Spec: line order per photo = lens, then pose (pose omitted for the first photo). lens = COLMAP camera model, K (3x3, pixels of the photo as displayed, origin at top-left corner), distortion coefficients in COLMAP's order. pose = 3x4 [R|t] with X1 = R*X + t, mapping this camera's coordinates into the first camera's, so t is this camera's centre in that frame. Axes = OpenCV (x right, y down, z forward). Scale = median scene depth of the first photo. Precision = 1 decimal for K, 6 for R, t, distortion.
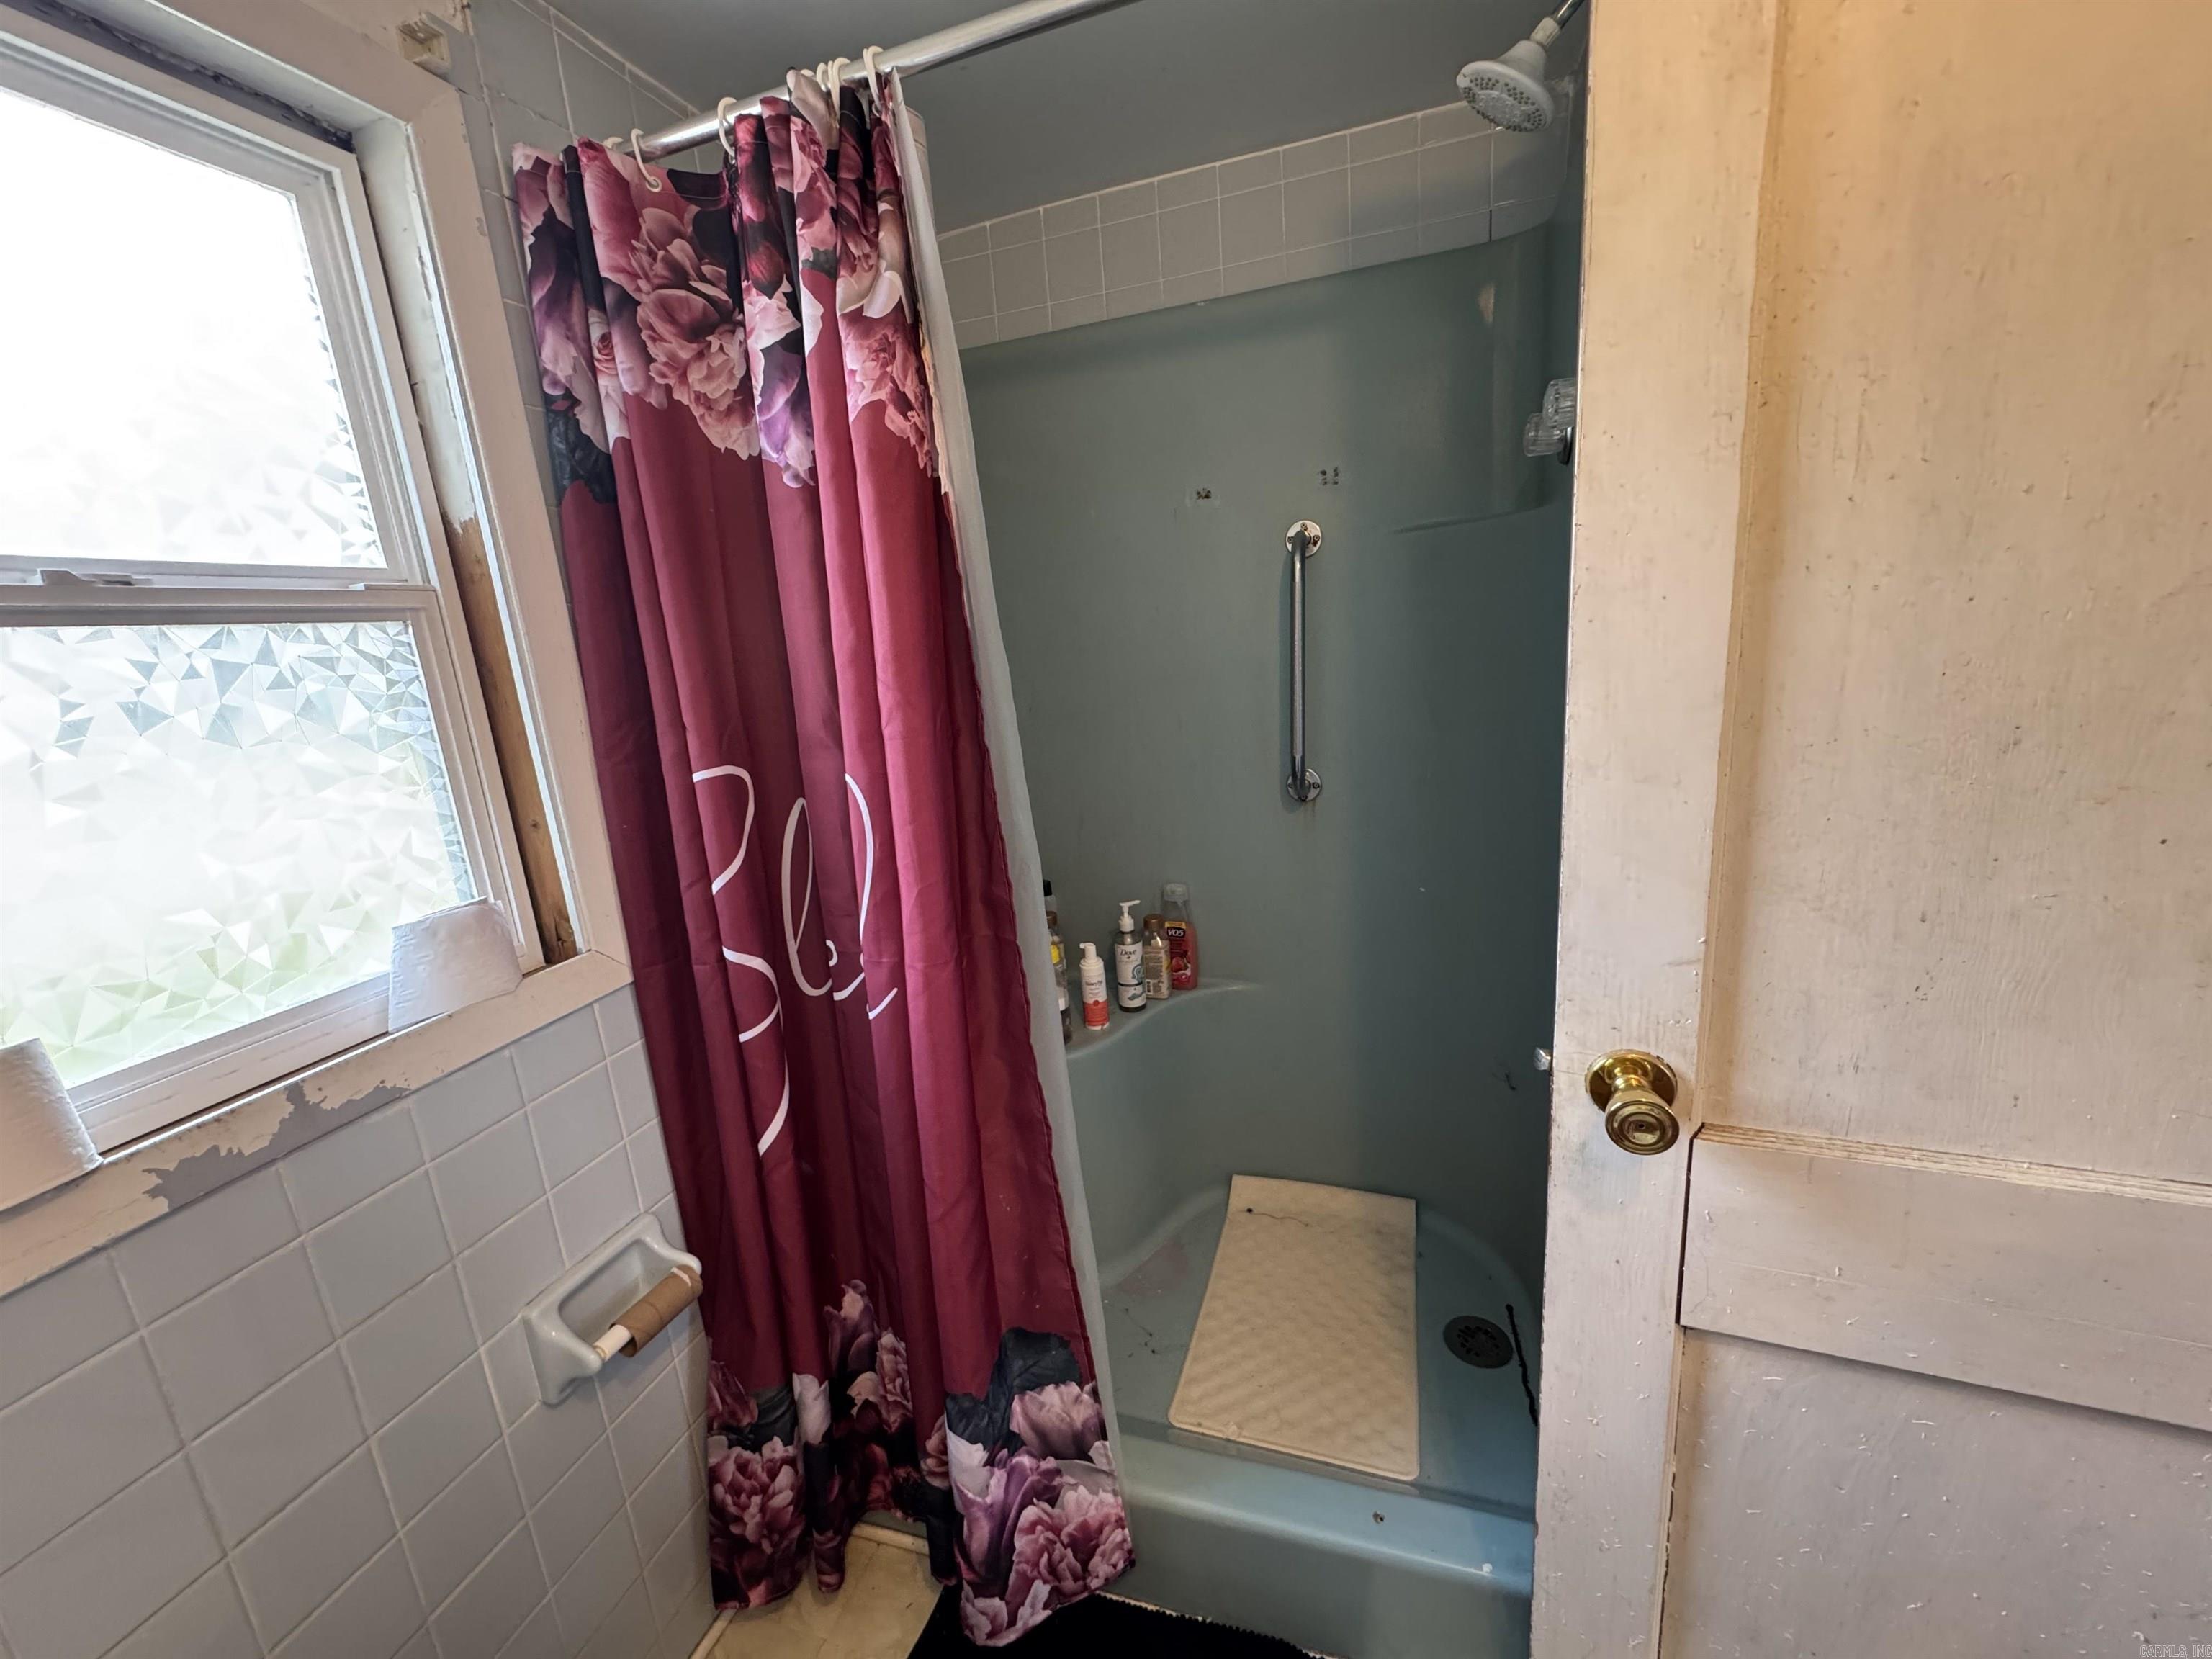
lens RADIAL K [[884.0, 0, 1106.0], [0, 884.0, 829.5], [0, 0, 1]] dist [-0.001976, 0.000130]
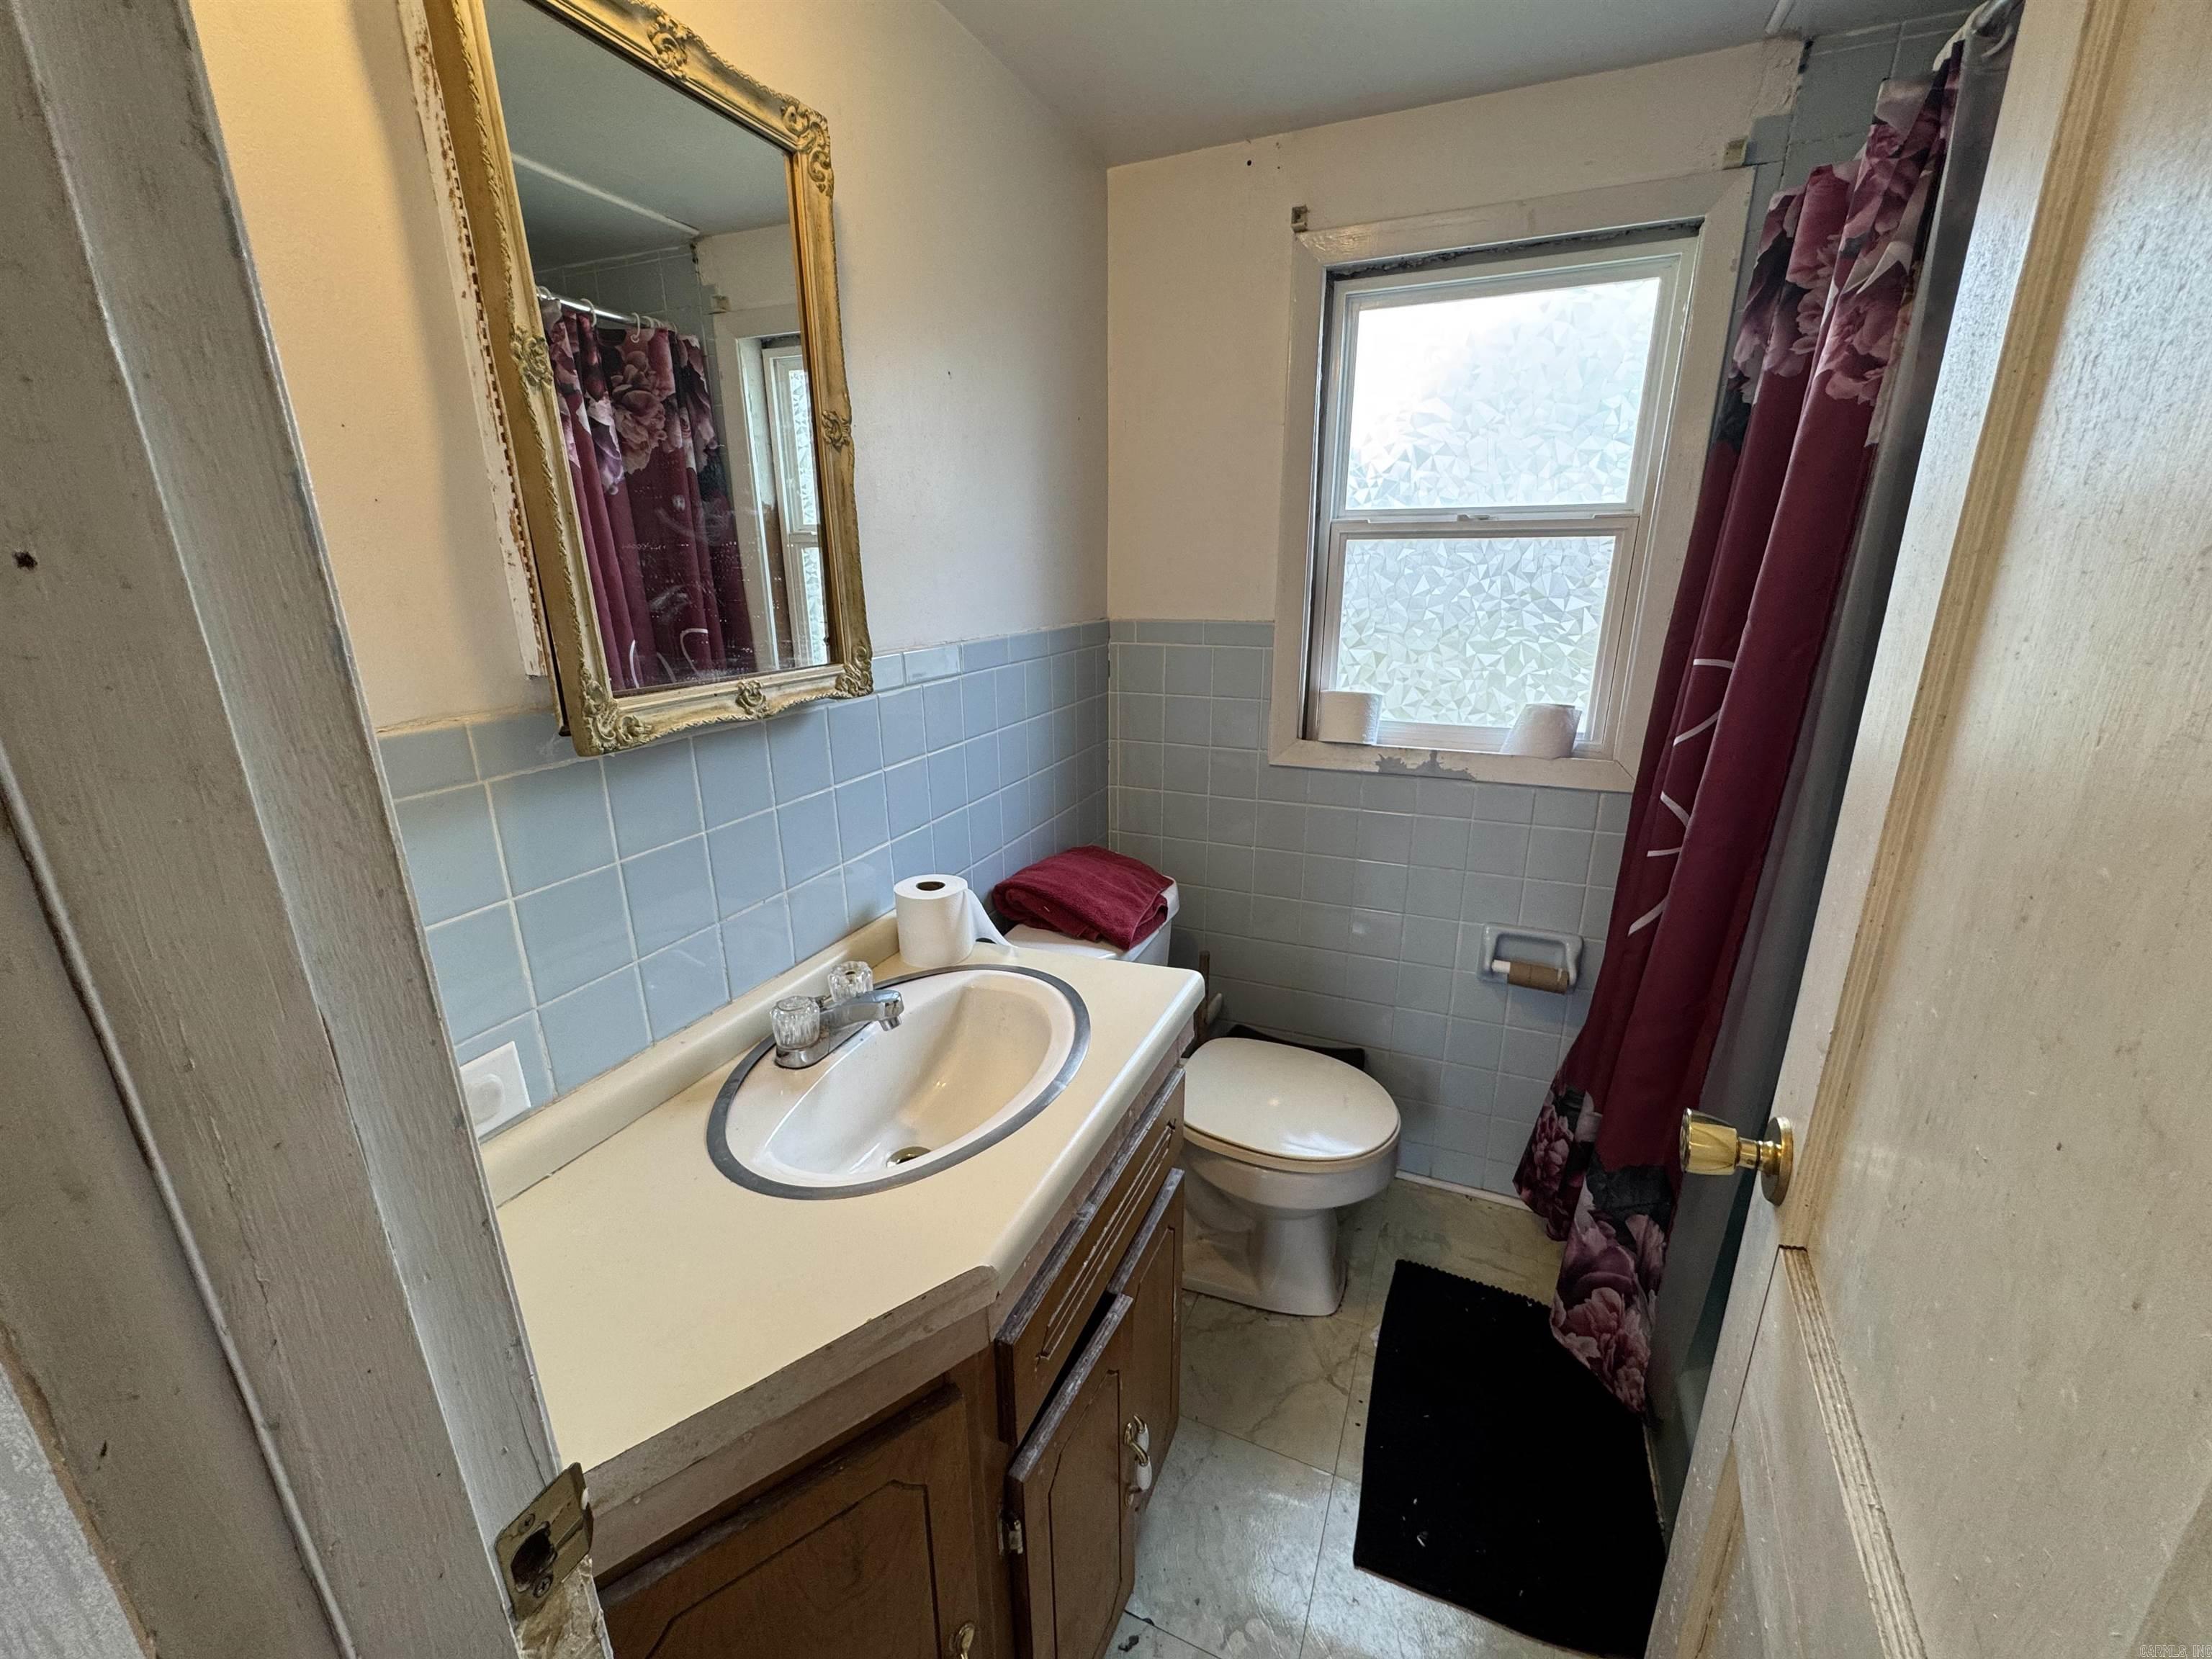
lens RADIAL K [[884.0, 0, 1106.0], [0, 884.0, 829.5], [0, 0, 1]] dist [-0.001976, 0.000130]
pose [[-0.091476, 0.366608, -0.925867, 1.133210], [-0.205740, 0.902747, 0.377781, -0.179685], [0.974322, 0.225045, -0.007154, 0.209370]]
